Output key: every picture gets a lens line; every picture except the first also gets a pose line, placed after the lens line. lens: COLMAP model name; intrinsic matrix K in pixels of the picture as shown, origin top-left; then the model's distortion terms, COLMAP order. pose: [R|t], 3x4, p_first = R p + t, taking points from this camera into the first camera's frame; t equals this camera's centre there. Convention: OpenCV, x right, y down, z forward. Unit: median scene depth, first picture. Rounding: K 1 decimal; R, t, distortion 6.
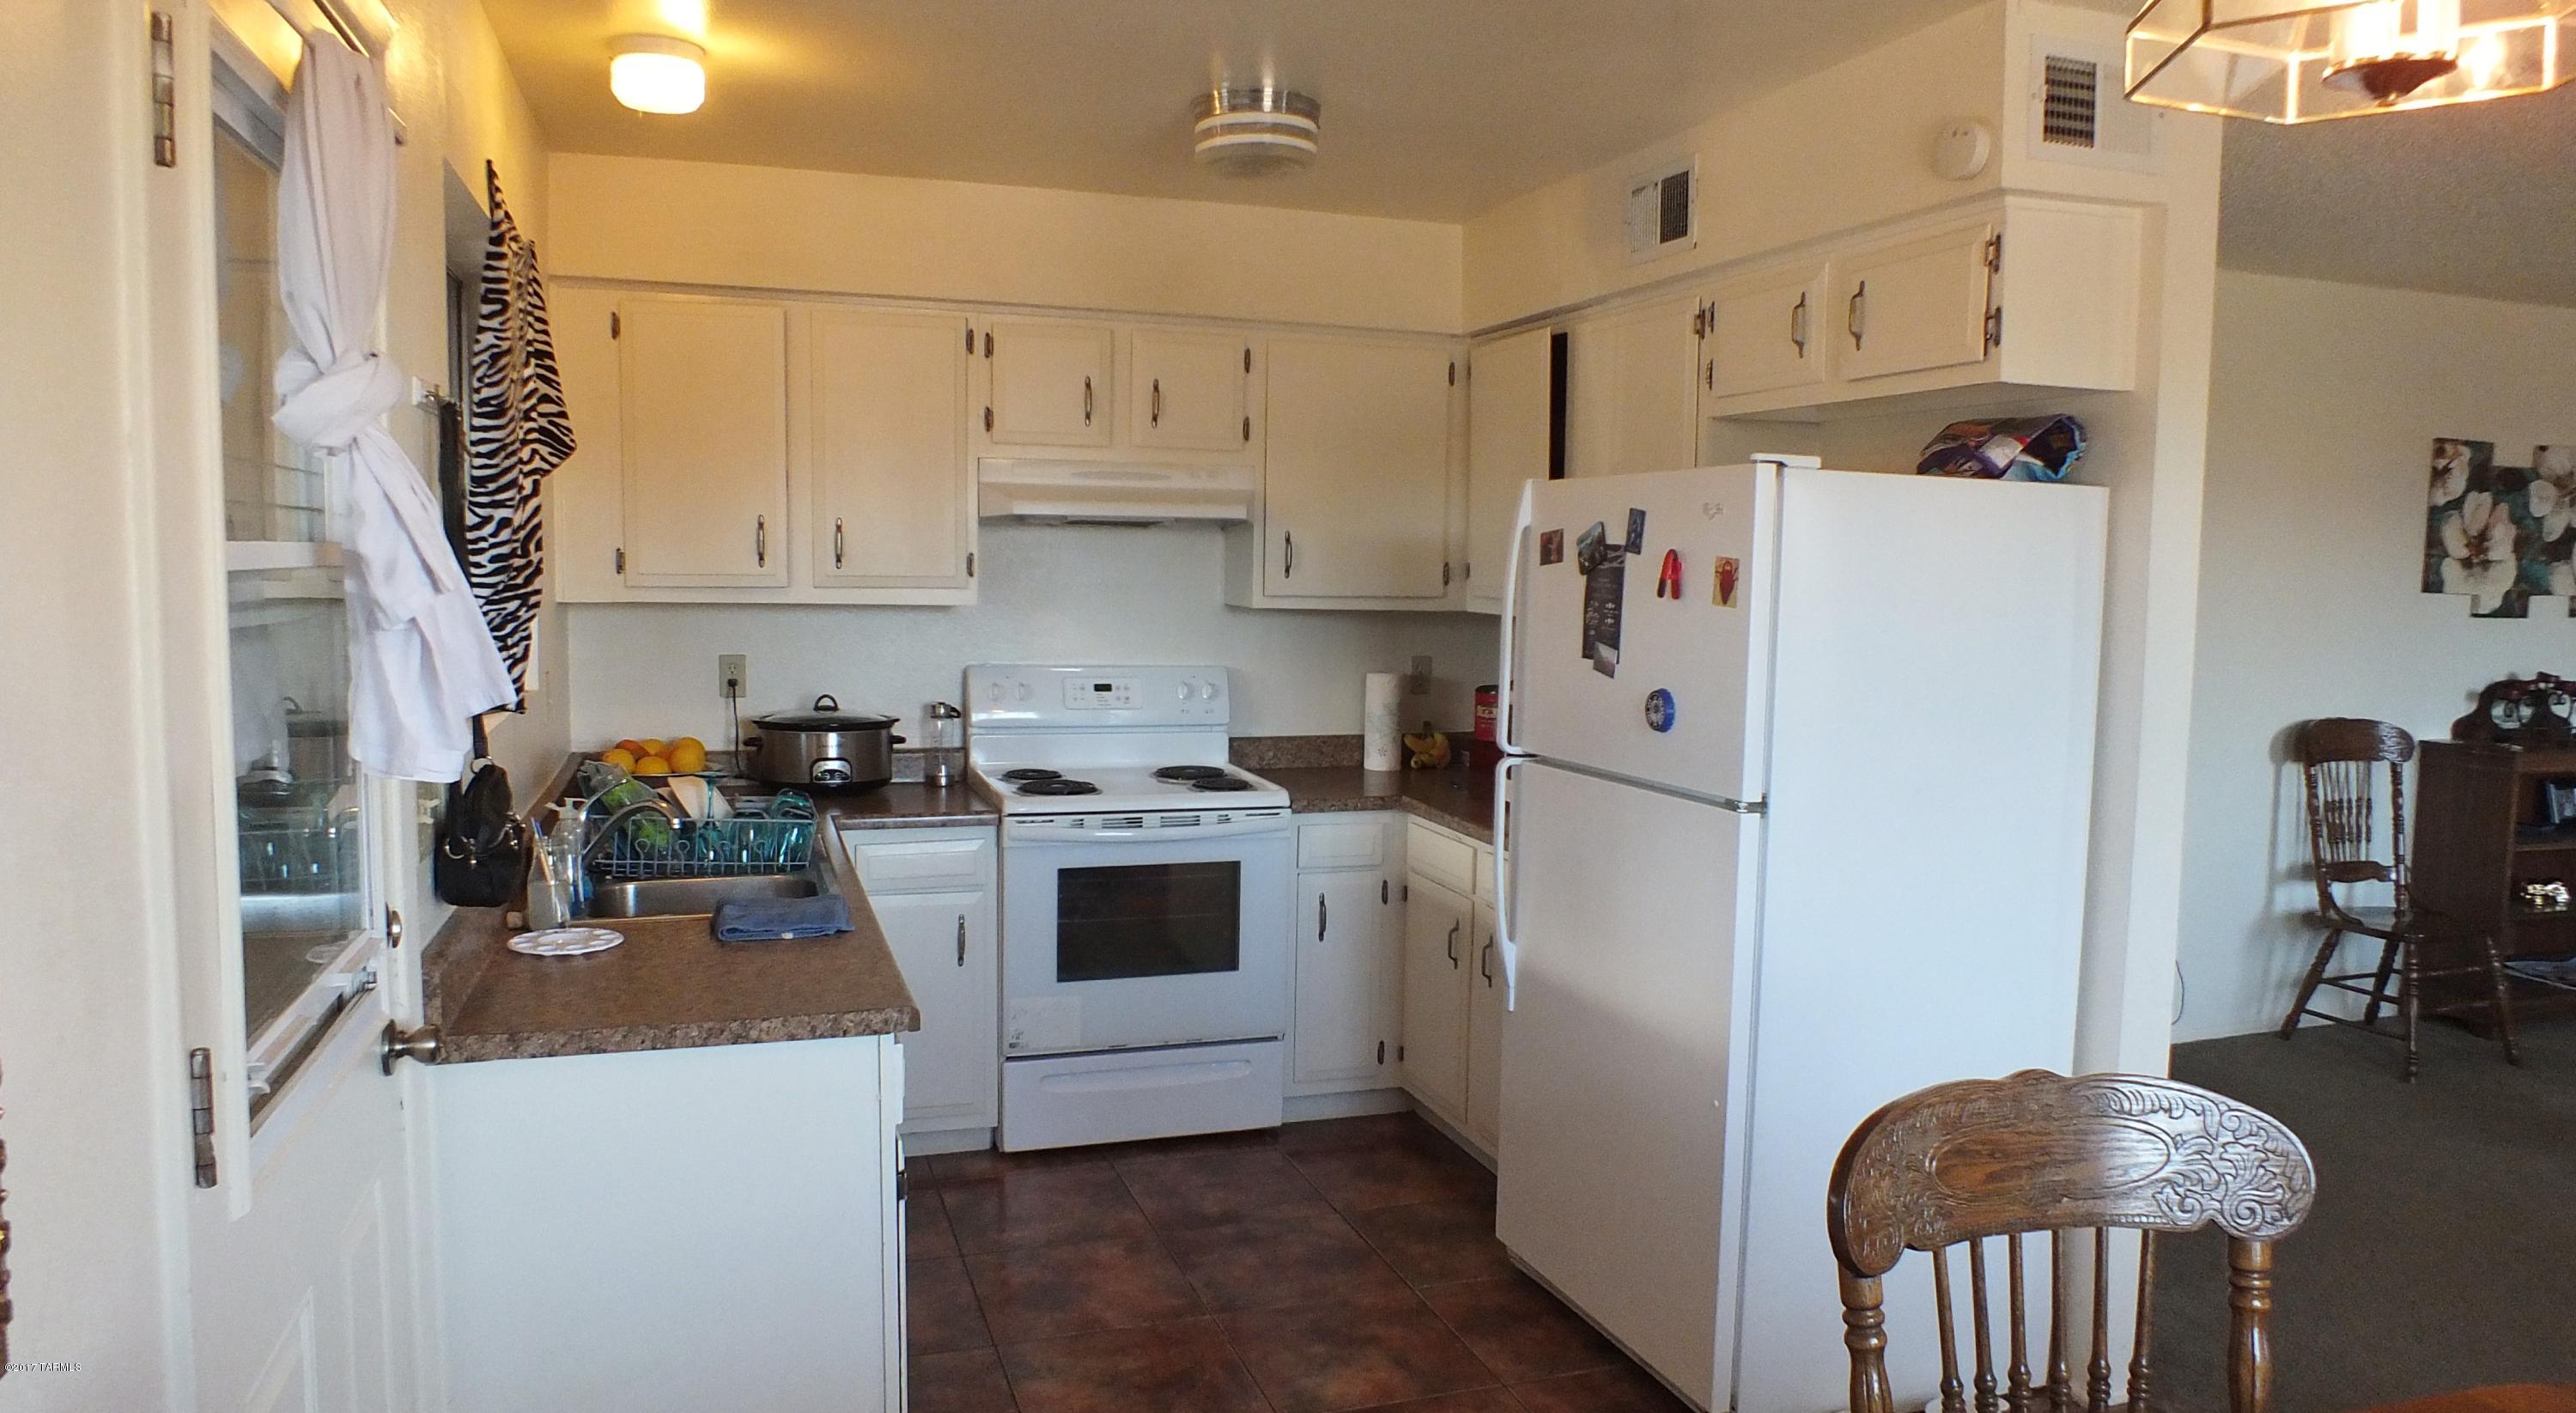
lens RADIAL K [[1681.3, 0, 1292.6], [0, 1681.3, 707.3], [0, 0, 1]] dist [-0.036597, 0.000896]
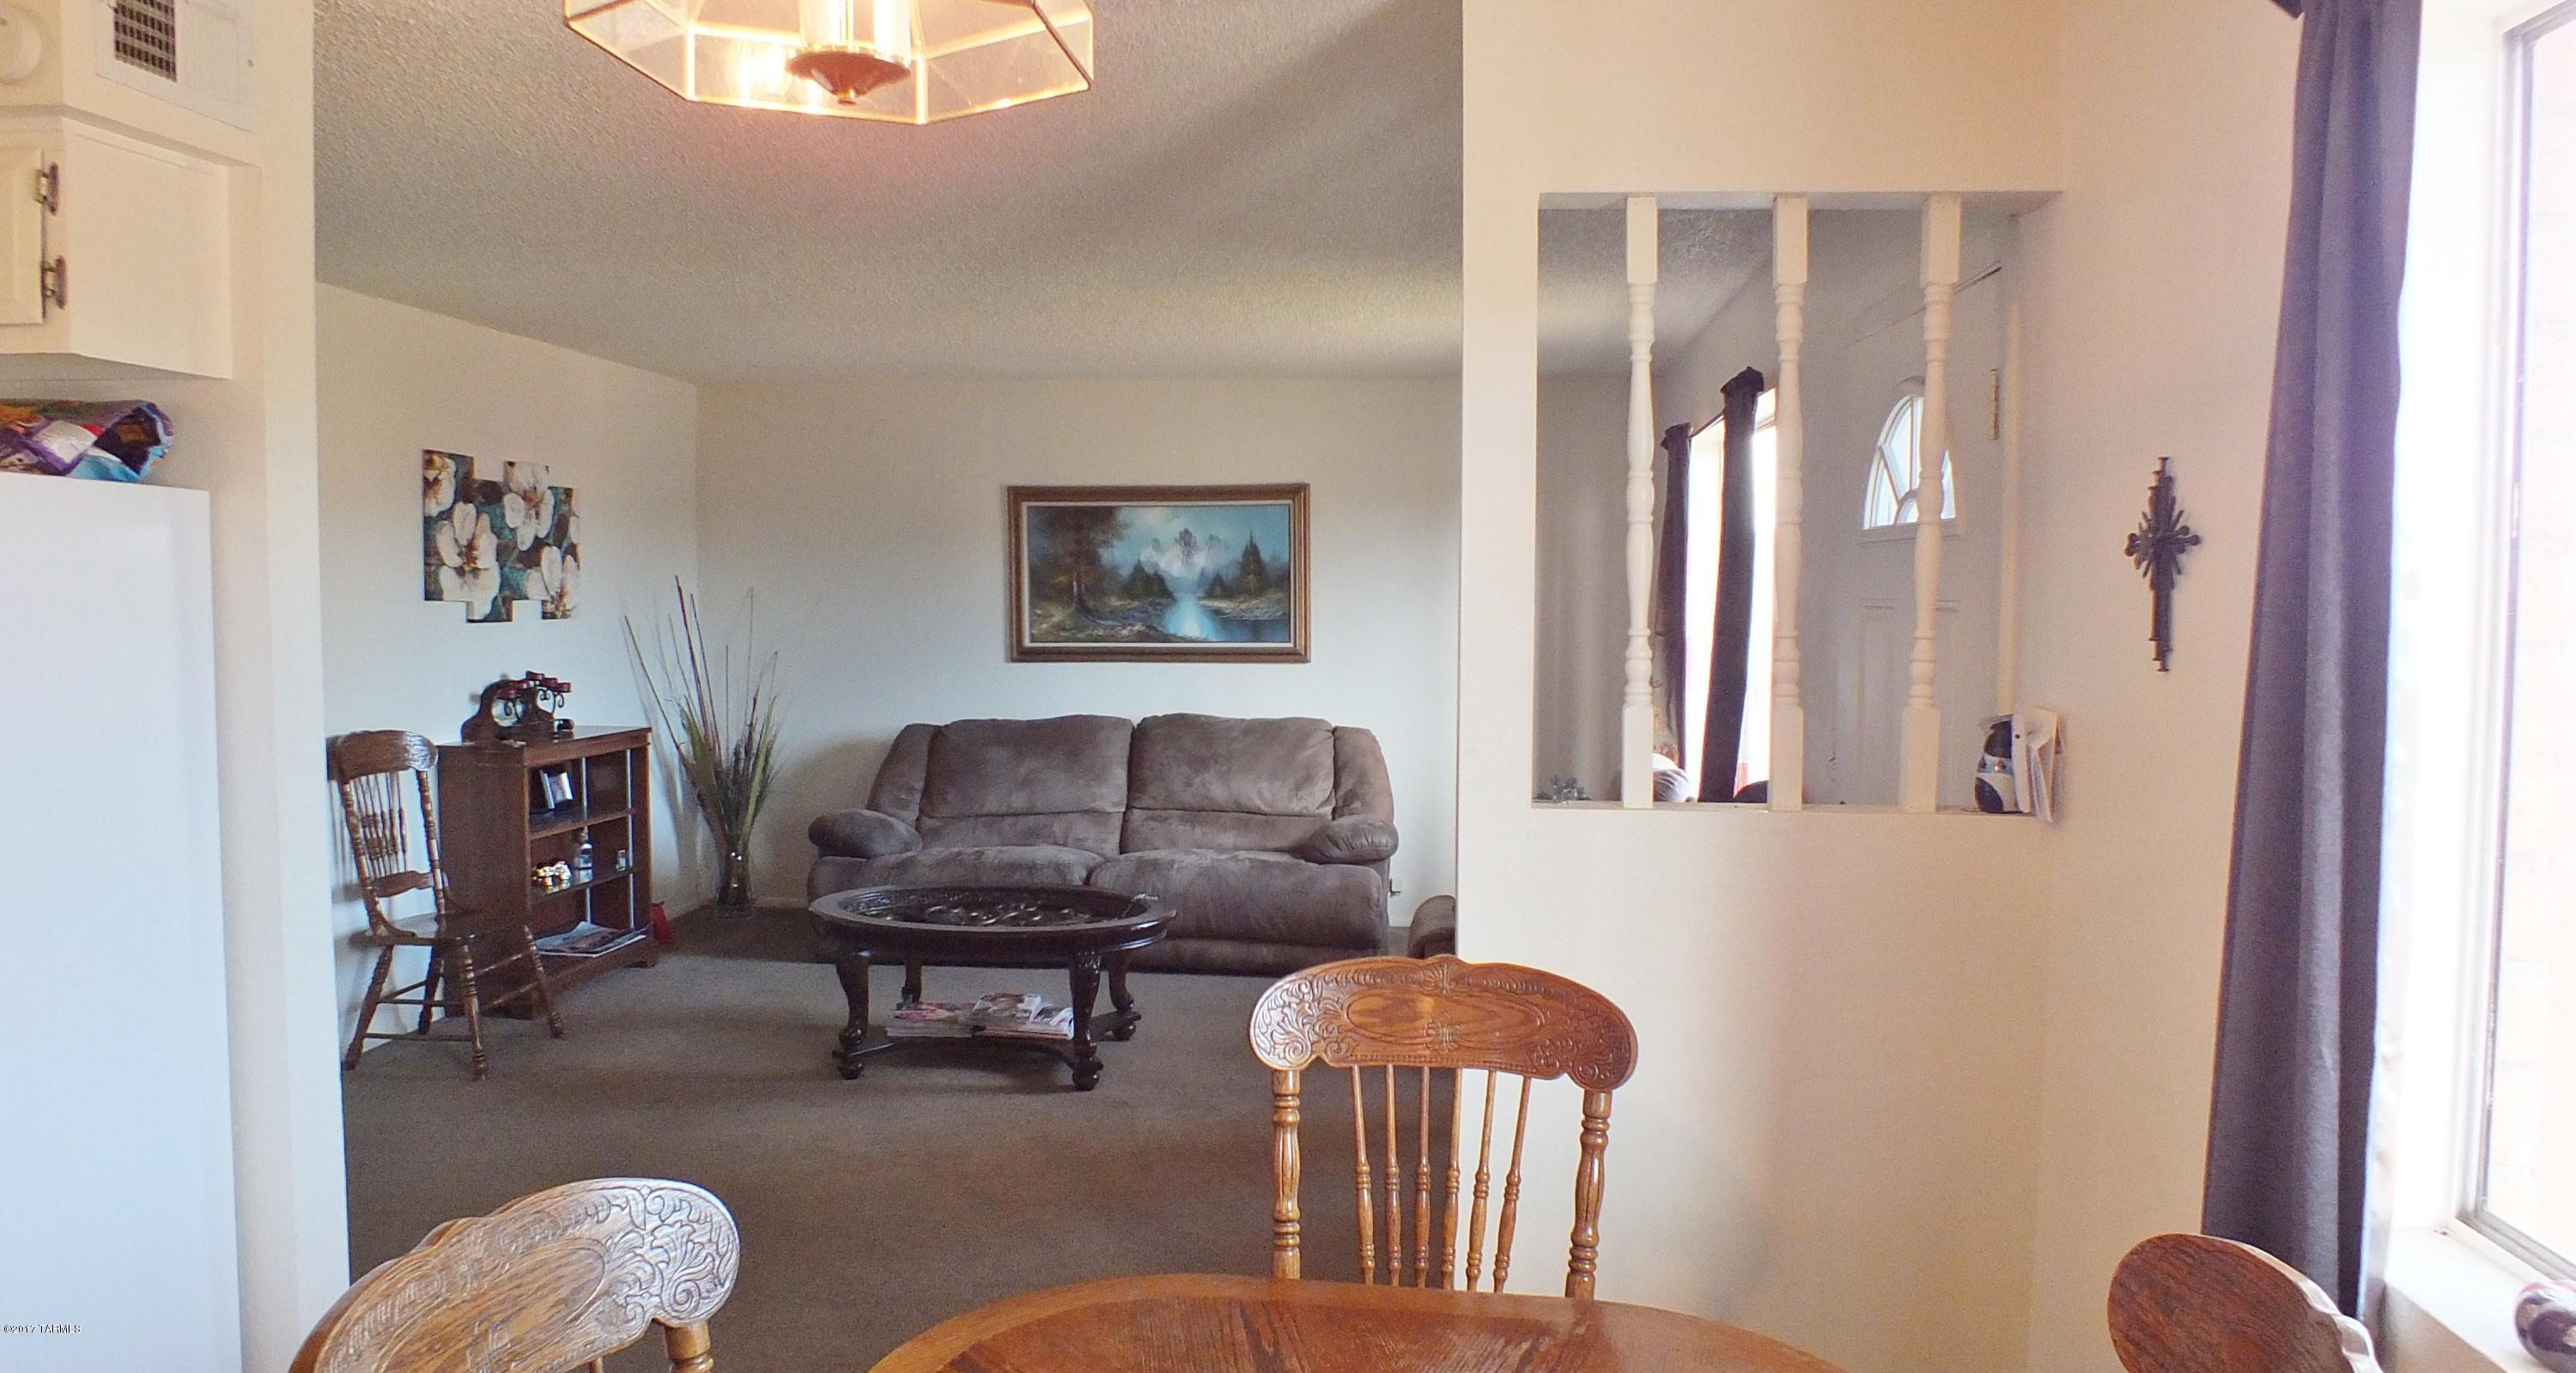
lens RADIAL K [[1695.3, 0, 1279.2], [0, 1695.3, 691.6], [0, 0, 1]] dist [-0.038852, 0.009360]
pose [[0.428675, -0.070127, 0.900733, -0.033678], [0.082527, 0.995854, 0.038257, -0.012595], [-0.899682, 0.057935, 0.432685, 0.104145]]
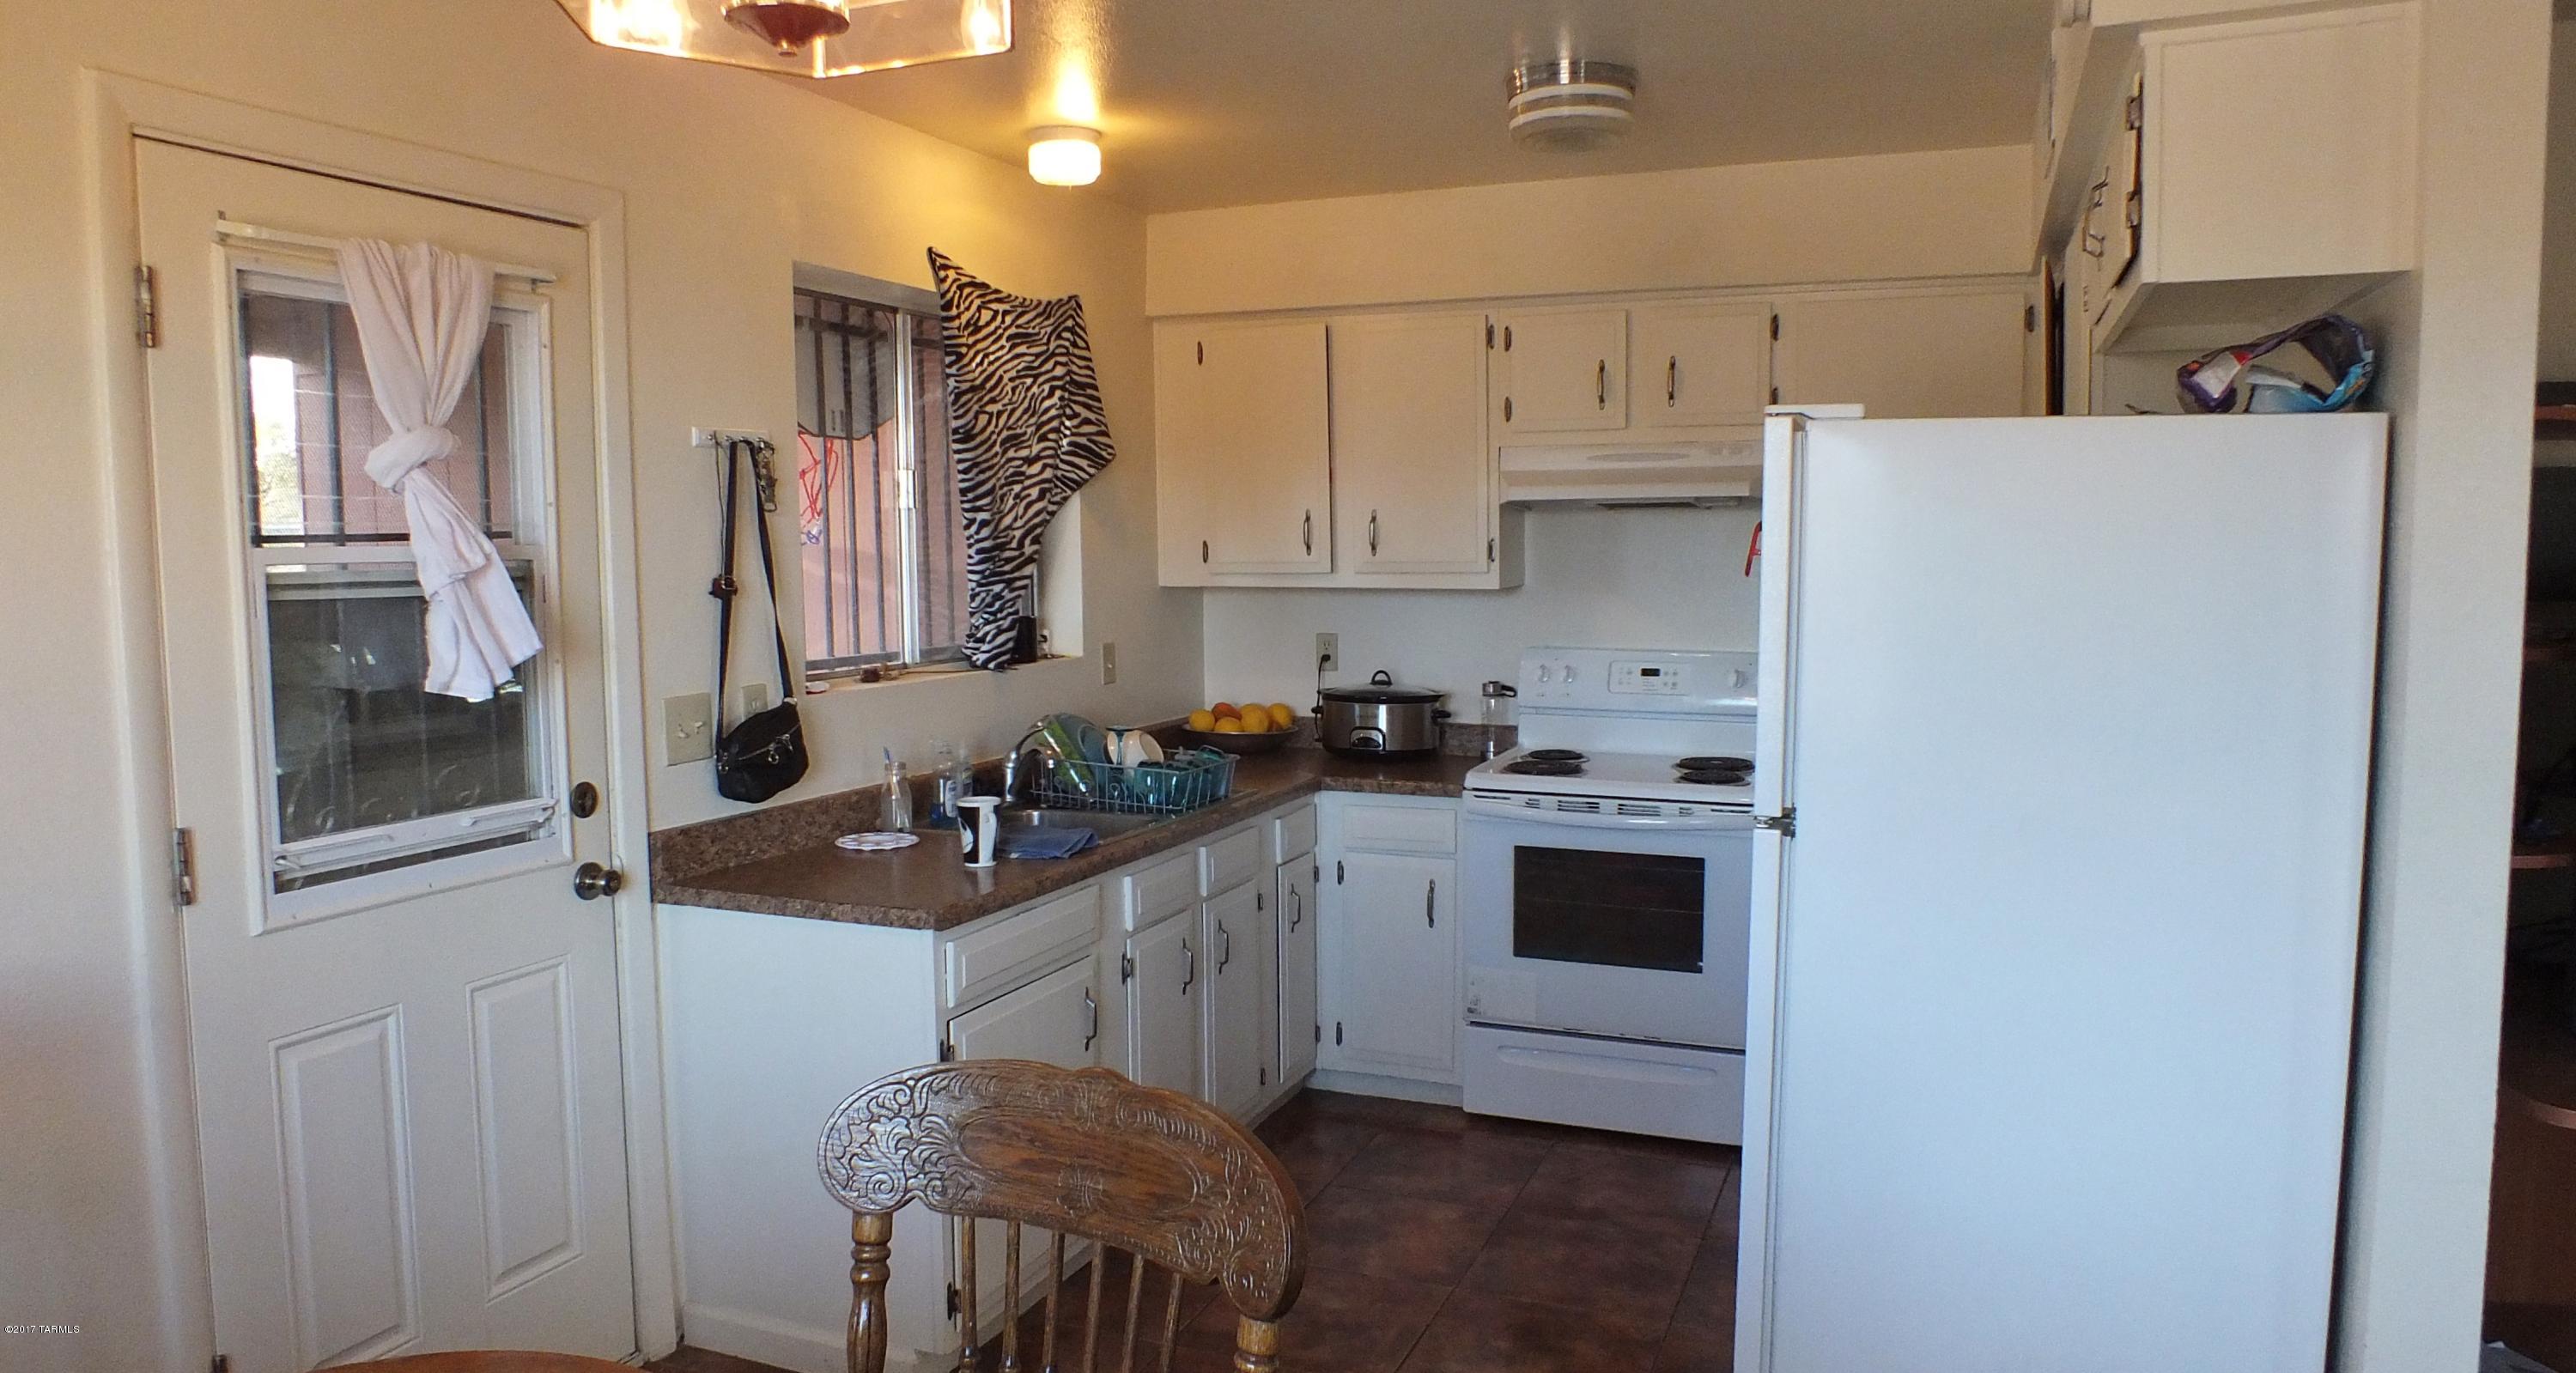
lens RADIAL K [[1695.3, 0, 1290.6], [0, 1695.3, 692.3], [0, 0, 1]] dist [-0.038852, 0.009360]
pose [[0.757173, 0.038550, -0.652076, 0.424455], [-0.040226, 0.999114, 0.012357, -0.004541], [0.651975, 0.016874, 0.758053, 0.125110]]
